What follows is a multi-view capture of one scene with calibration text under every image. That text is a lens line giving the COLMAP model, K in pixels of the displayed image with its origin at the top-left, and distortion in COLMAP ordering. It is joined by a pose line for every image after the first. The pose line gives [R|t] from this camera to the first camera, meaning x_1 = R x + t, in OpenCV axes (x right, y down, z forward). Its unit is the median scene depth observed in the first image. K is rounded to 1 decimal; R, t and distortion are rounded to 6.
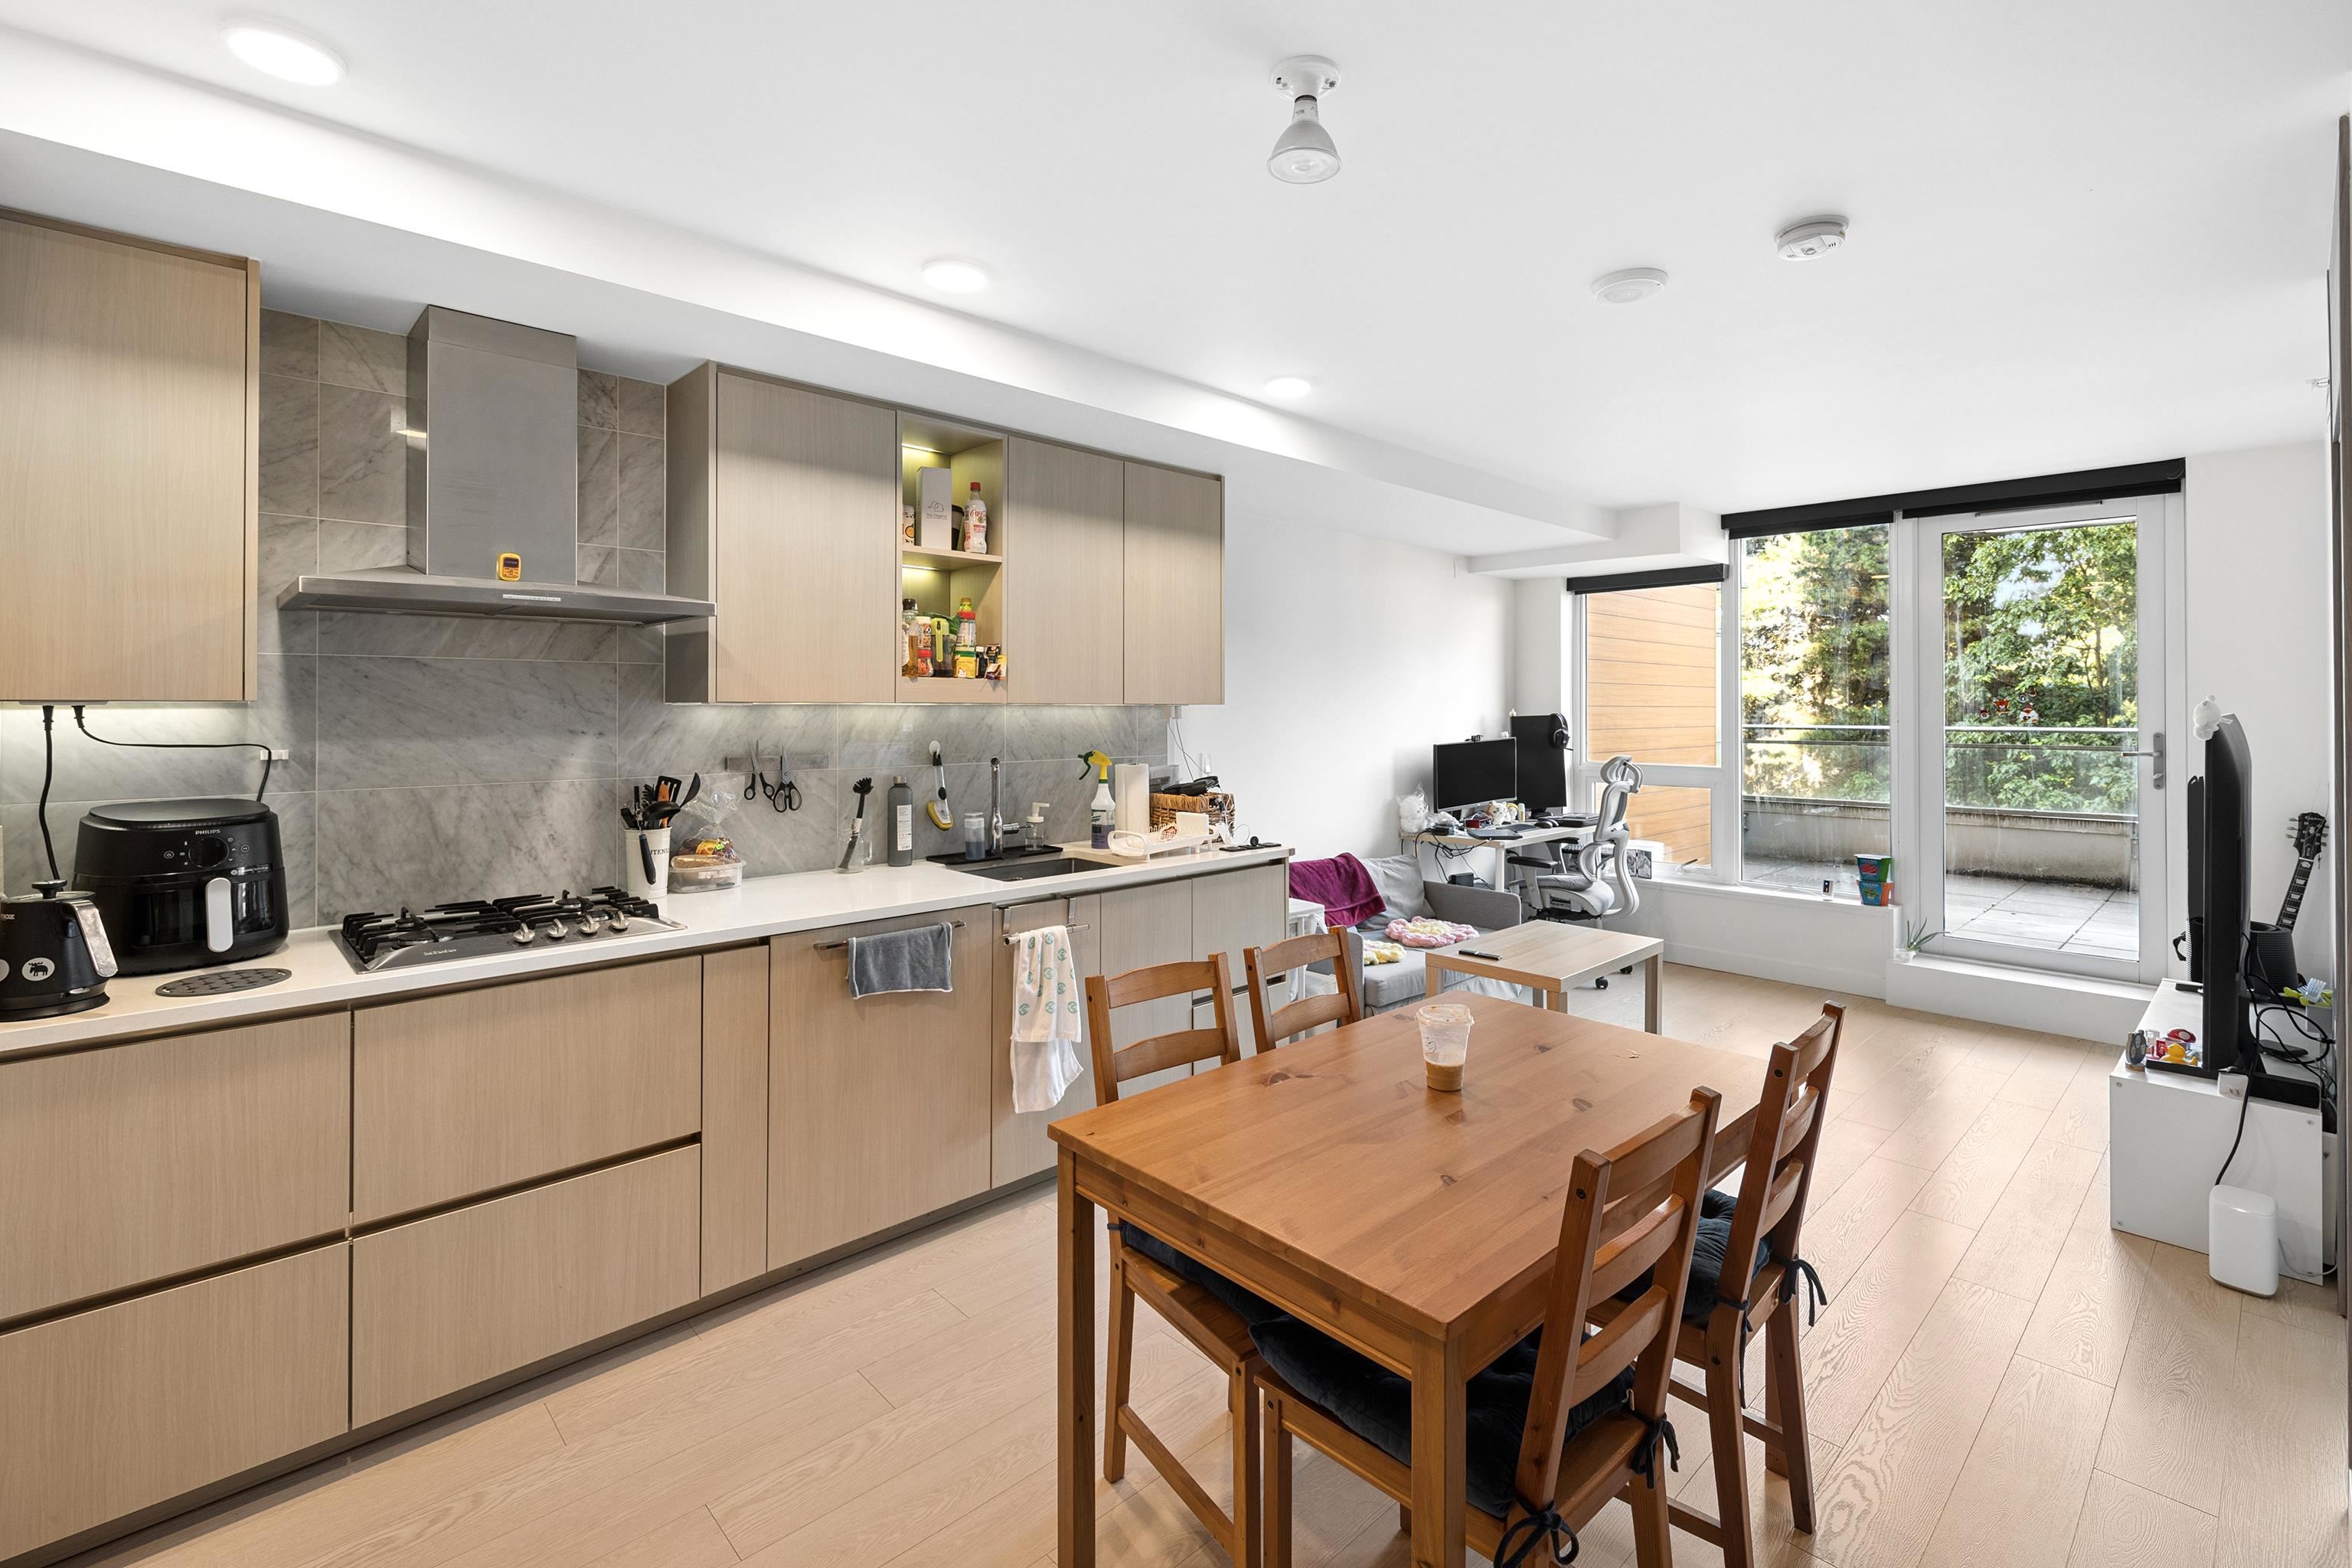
lens RADIAL K [[1037.9, 0, 1177.2], [0, 1037.9, 703.3], [0, 0, 1]] dist [0.001830, -0.000005]
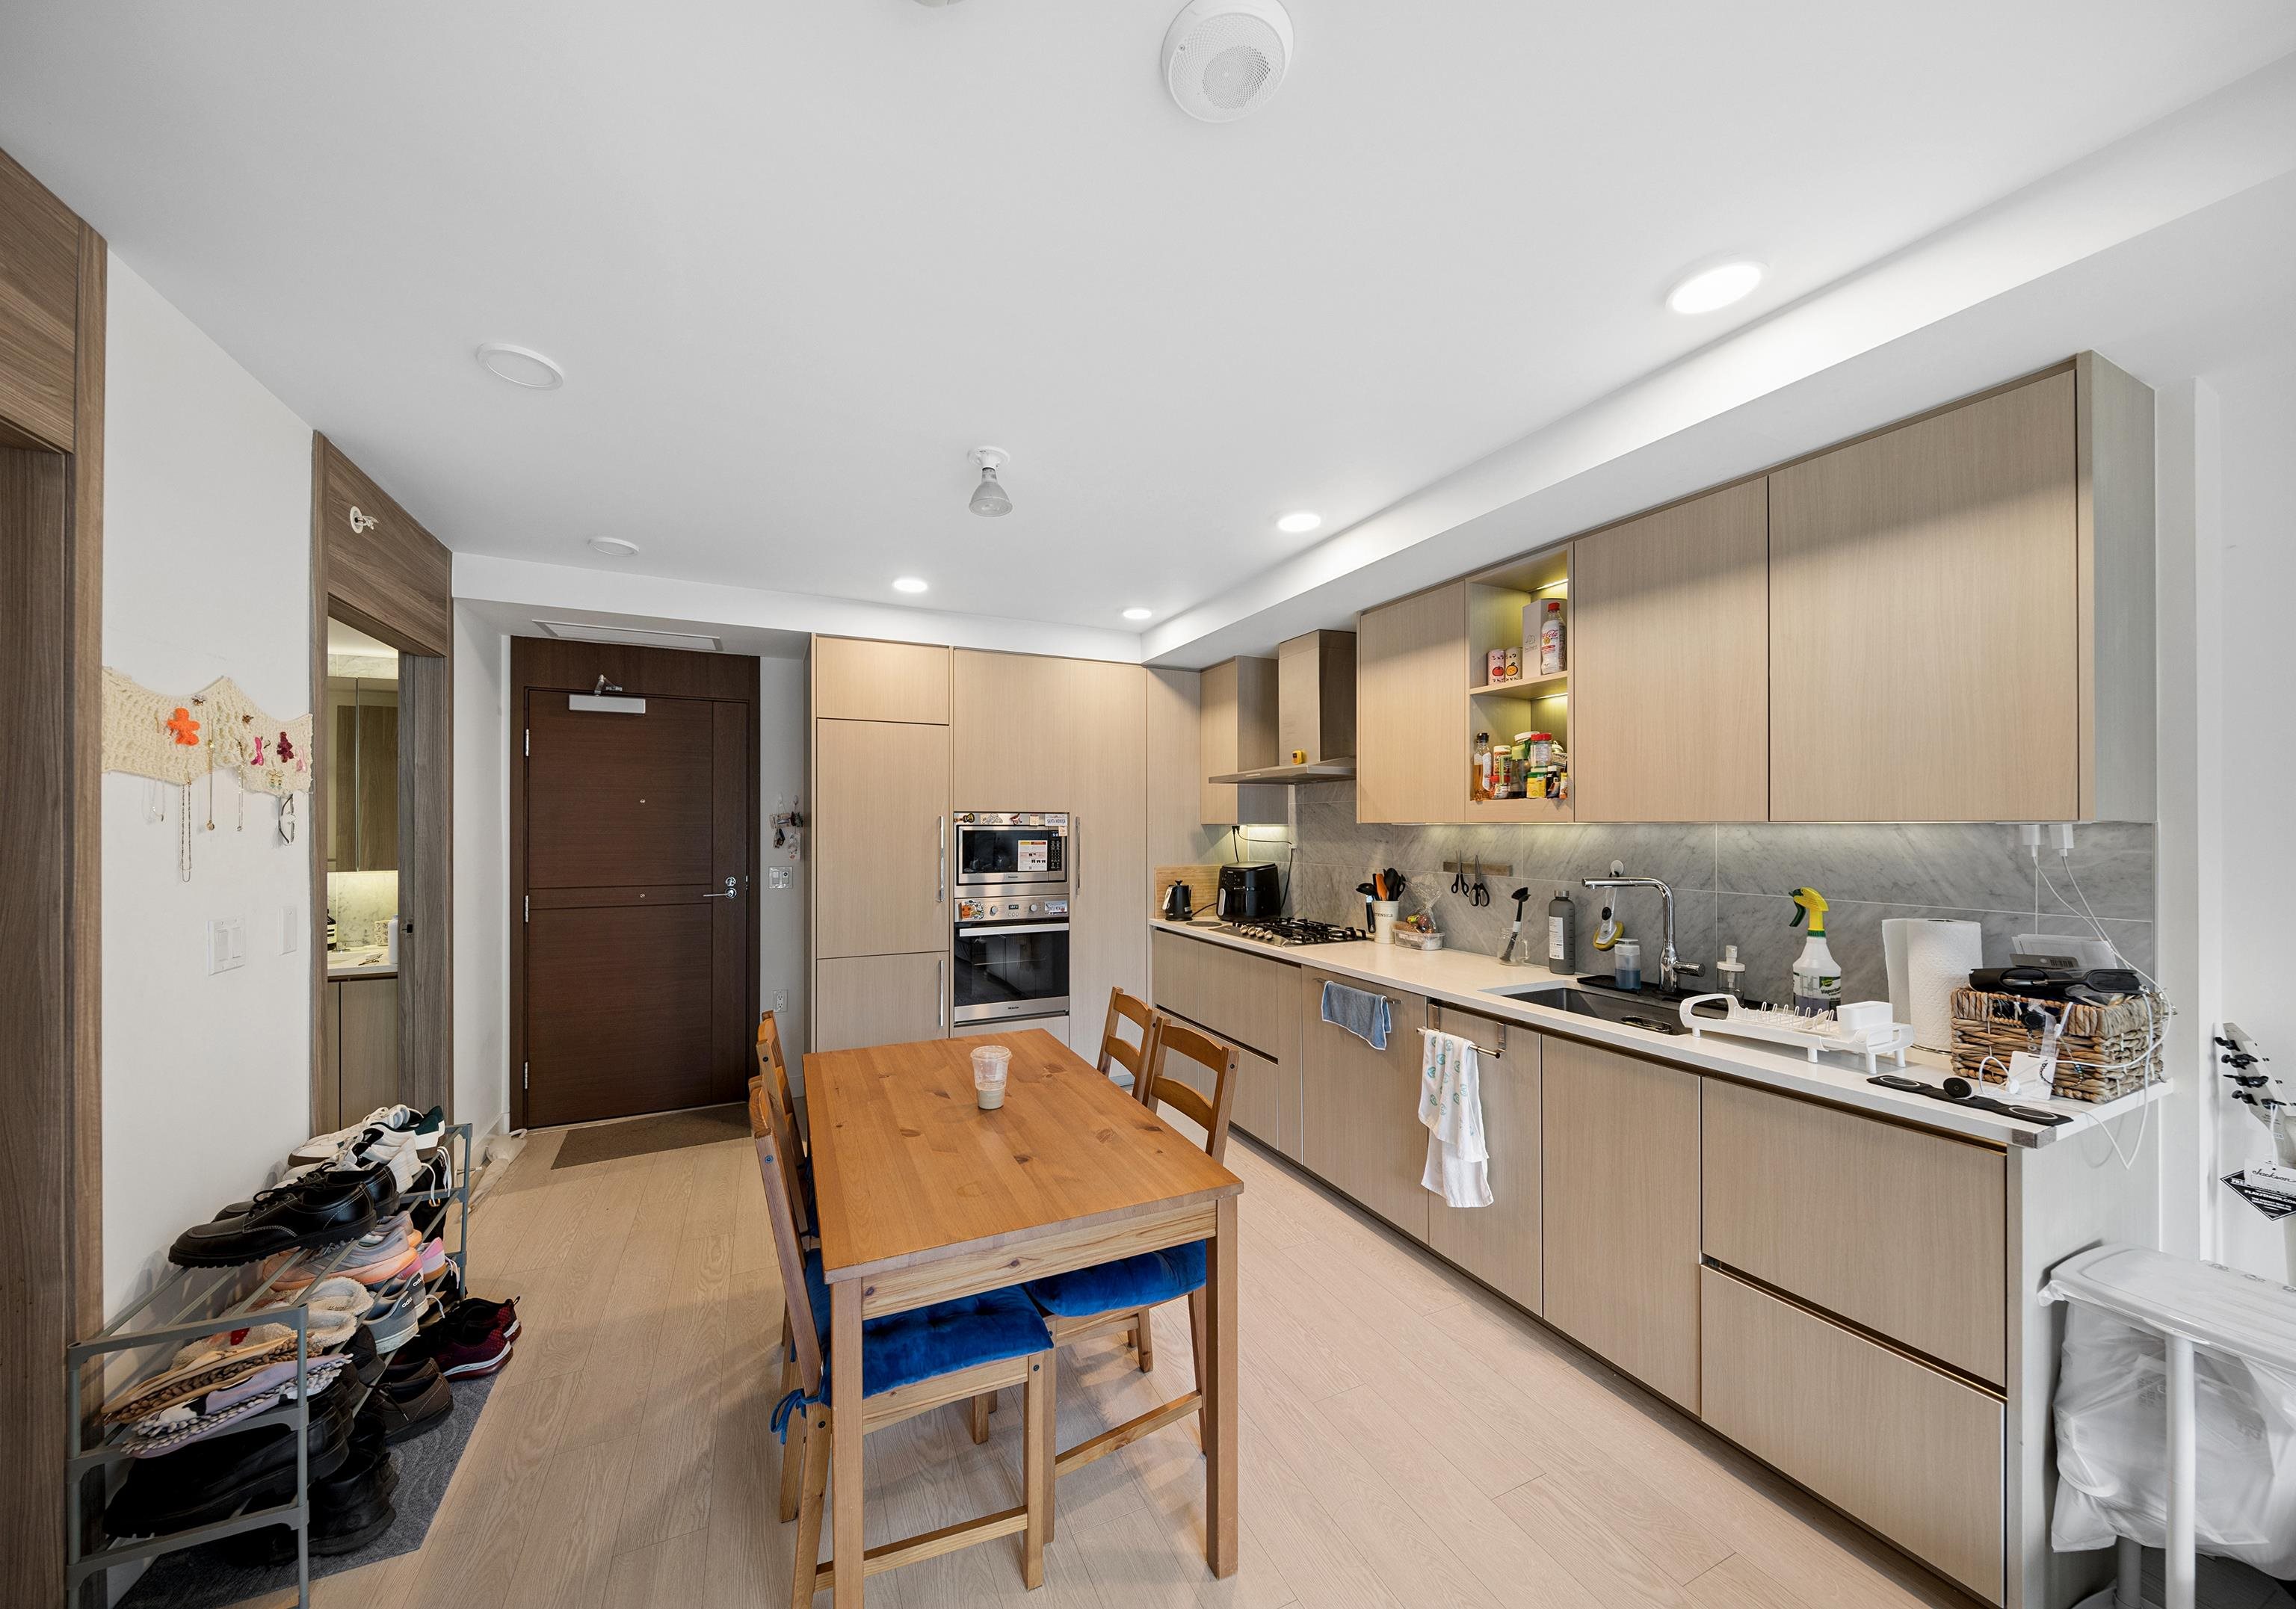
lens RADIAL K [[756.2, 0, 1100.9], [0, 756.2, 823.1], [0, 0, 1]] dist [-0.000133, 0.000034]
pose [[-0.329254, -0.003111, -0.944236, 0.693453], [0.004142, 0.999980, -0.004739, 0.002513], [0.944232, -0.005472, -0.329235, 0.886438]]
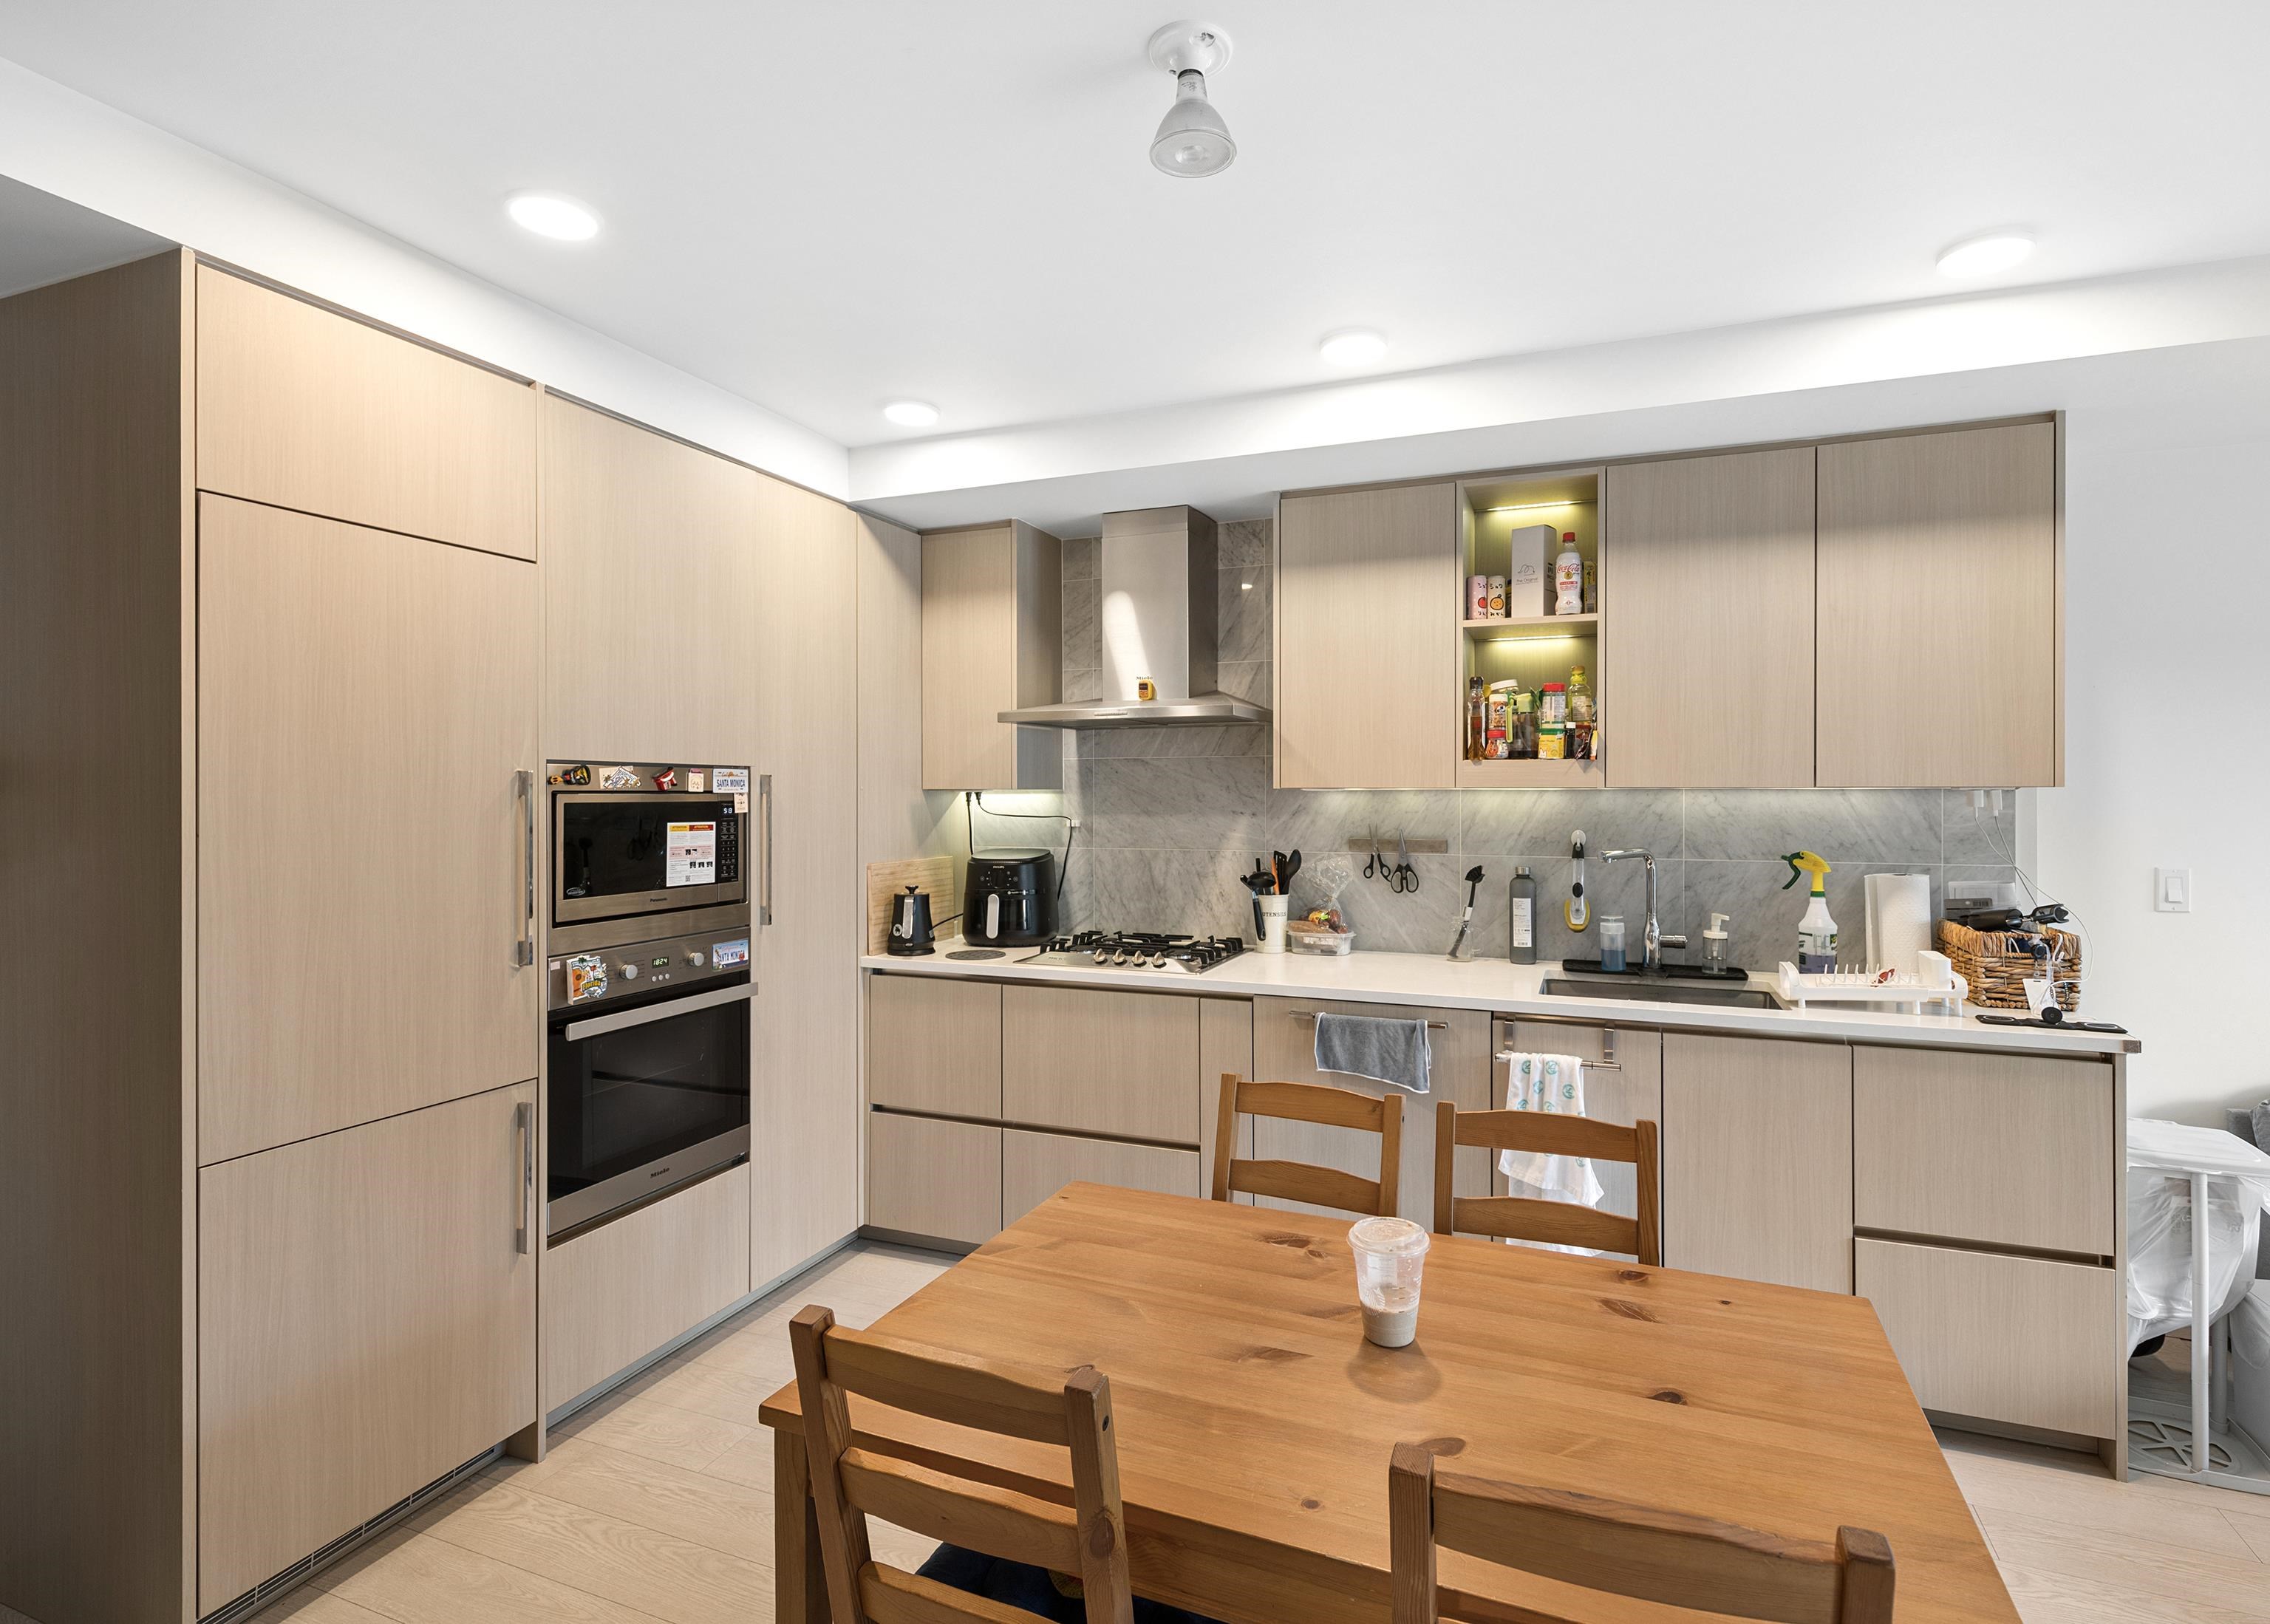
lens RADIAL K [[1080.4, 0, 1189.0], [0, 1080.4, 796.4], [0, 0, 1]] dist [0.013337, -0.000639]
pose [[0.437309, 0.002895, -0.899306, 0.516324], [0.005040, 0.999971, 0.005670, 0.000441], [0.899297, -0.007012, 0.437282, 0.341017]]
